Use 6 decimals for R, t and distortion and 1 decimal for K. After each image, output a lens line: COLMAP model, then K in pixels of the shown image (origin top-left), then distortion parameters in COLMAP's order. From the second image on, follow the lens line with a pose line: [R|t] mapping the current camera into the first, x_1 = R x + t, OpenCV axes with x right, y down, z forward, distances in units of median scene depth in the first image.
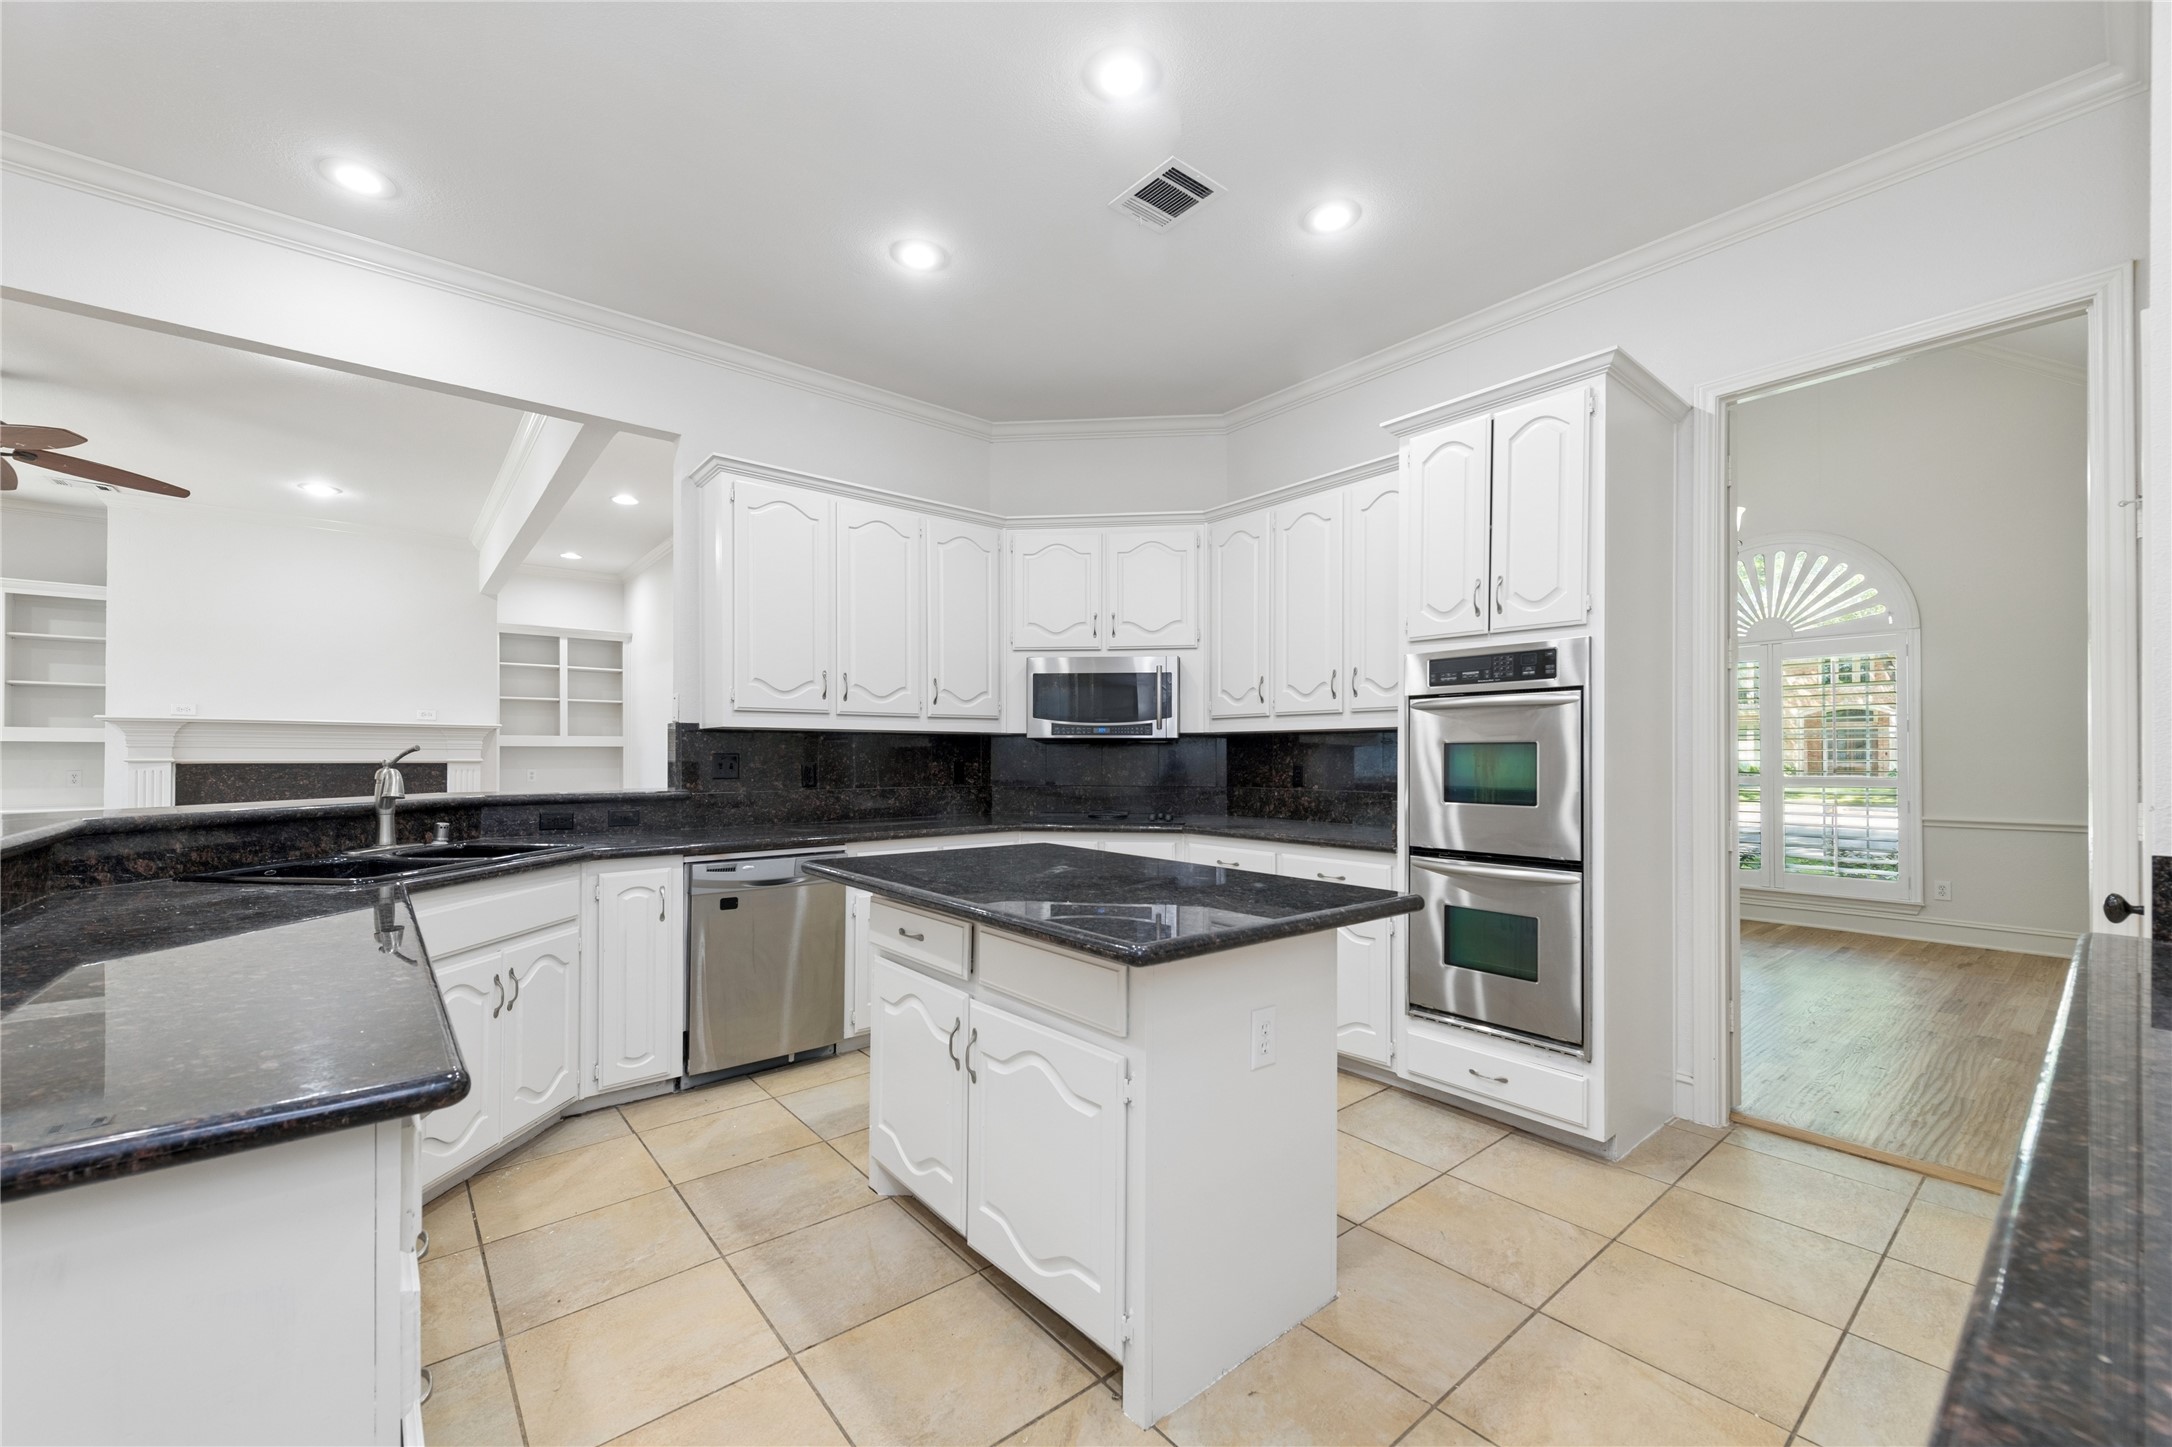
lens RADIAL K [[859.7, 0, 1085.3], [0, 859.7, 755.4], [0, 0, 1]] dist [0.009555, -0.000030]
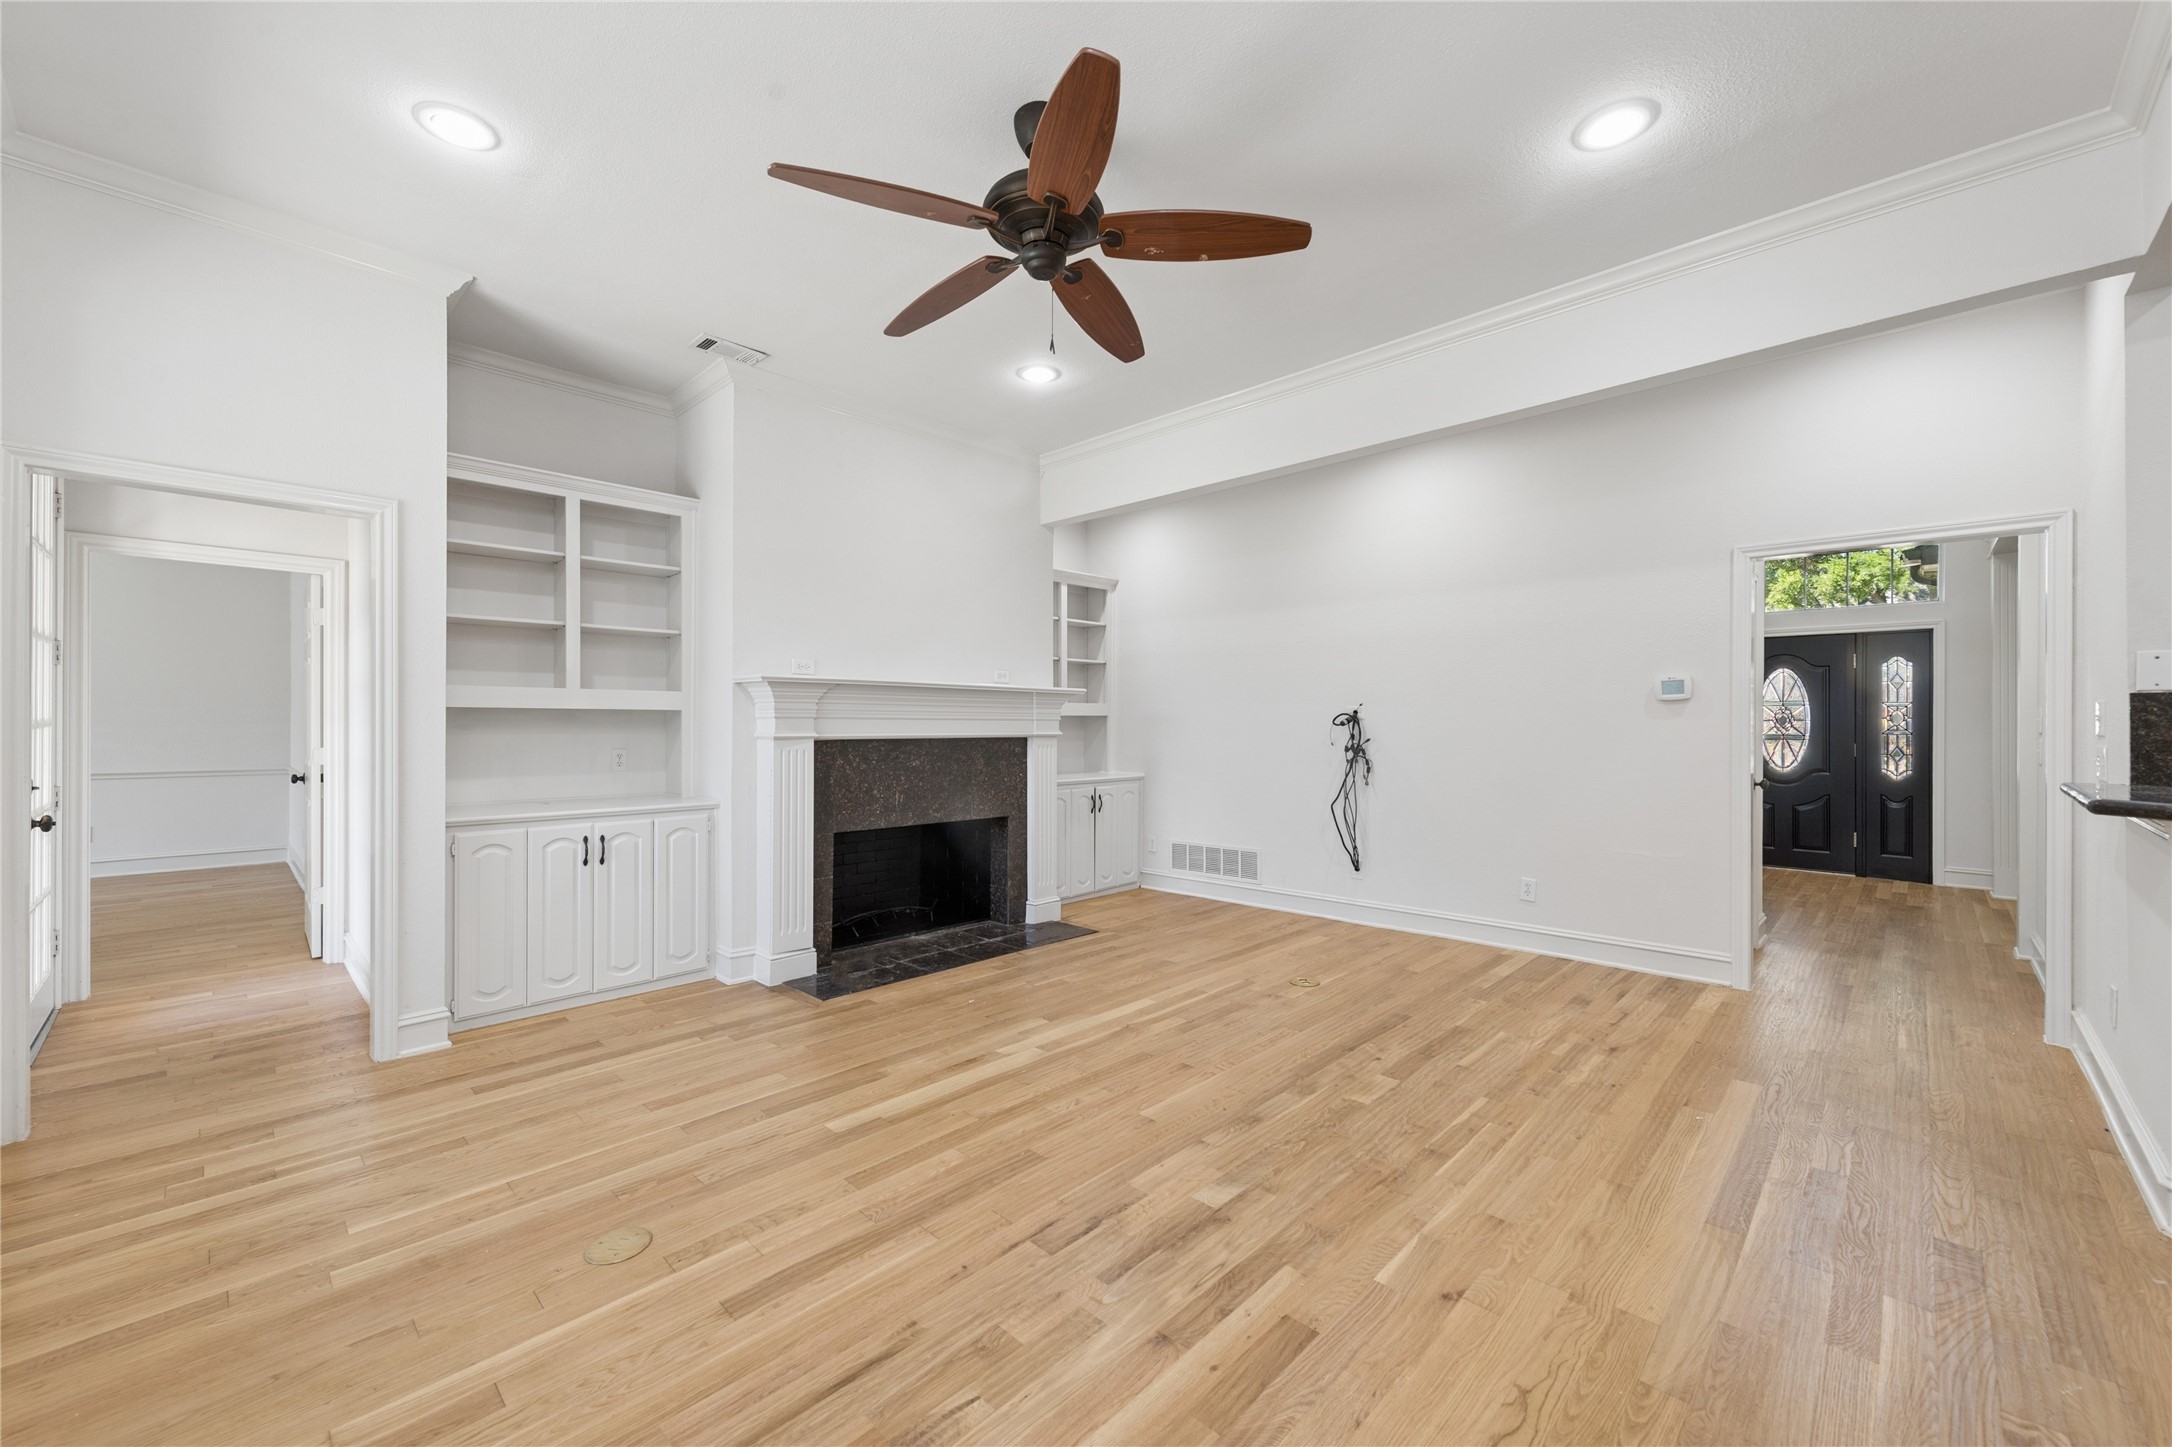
lens RADIAL K [[843.3, 0, 1076.9], [0, 843.3, 719.3], [0, 0, 1]] dist [0.015655, 0.000018]
pose [[0.994732, 0.002722, 0.102473, -1.285287], [-0.002895, 0.999995, 0.001536, -0.014243], [-0.102468, -0.001825, 0.994735, 0.375009]]
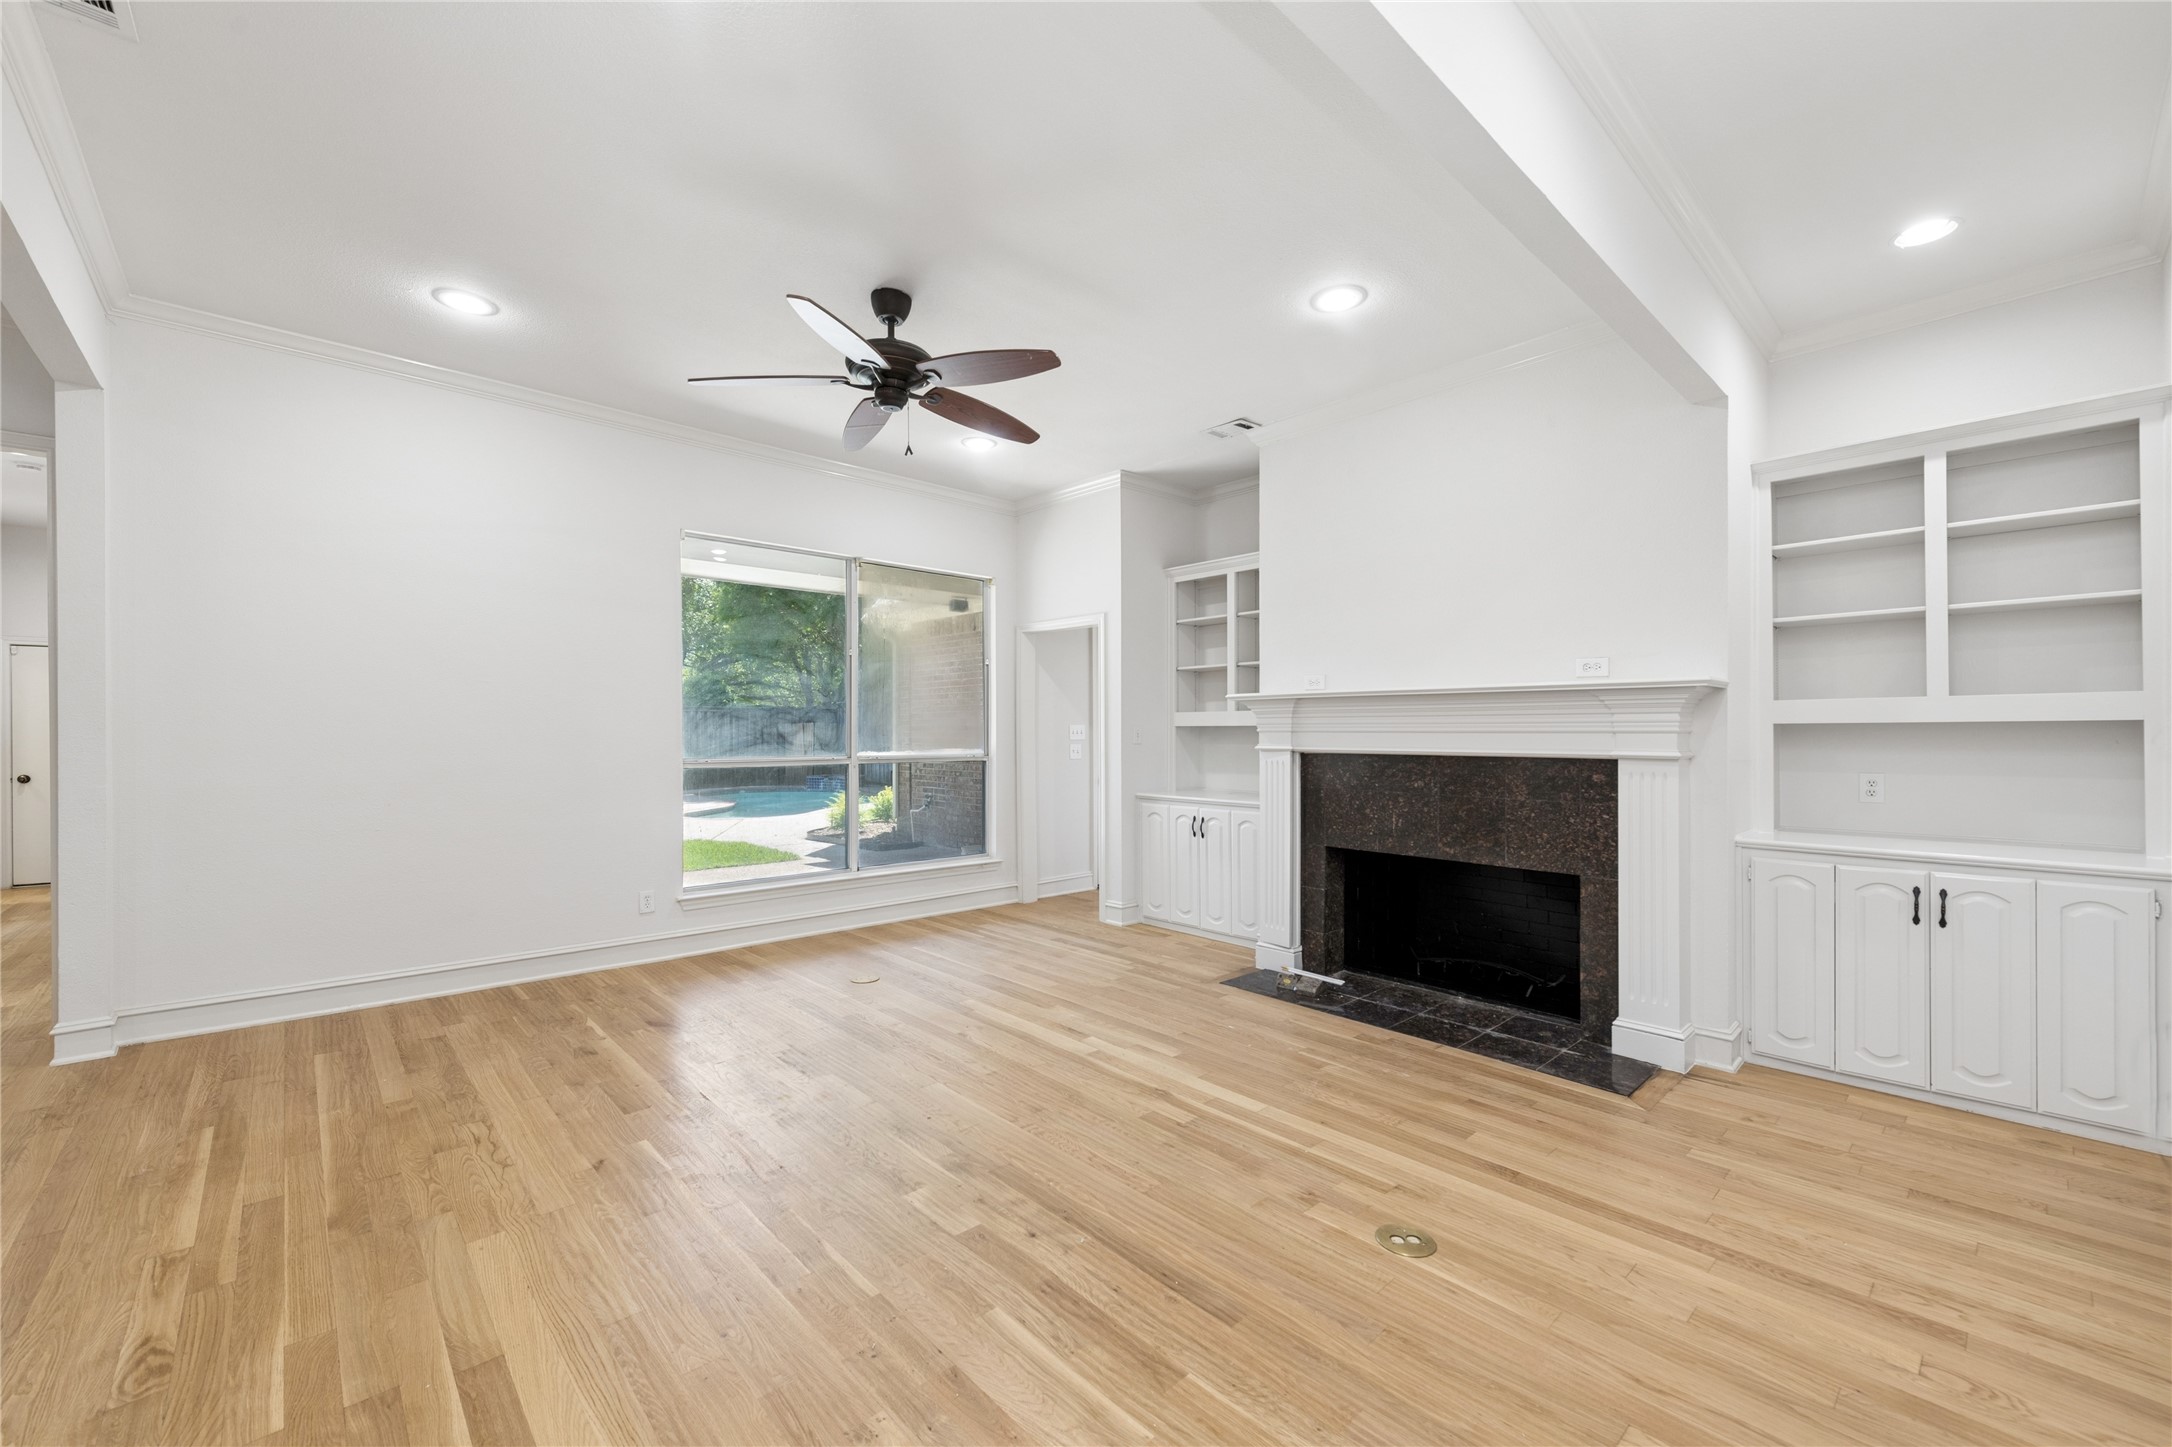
lens RADIAL K [[860.5, 0, 1096.1], [0, 860.5, 731.4], [0, 0, 1]] dist [0.010490, -0.000264]
pose [[0.064223, -0.003208, -0.997930, -0.421857], [0.002247, 0.999993, -0.003070, -0.010372], [0.997933, -0.002046, 0.064230, 1.103254]]
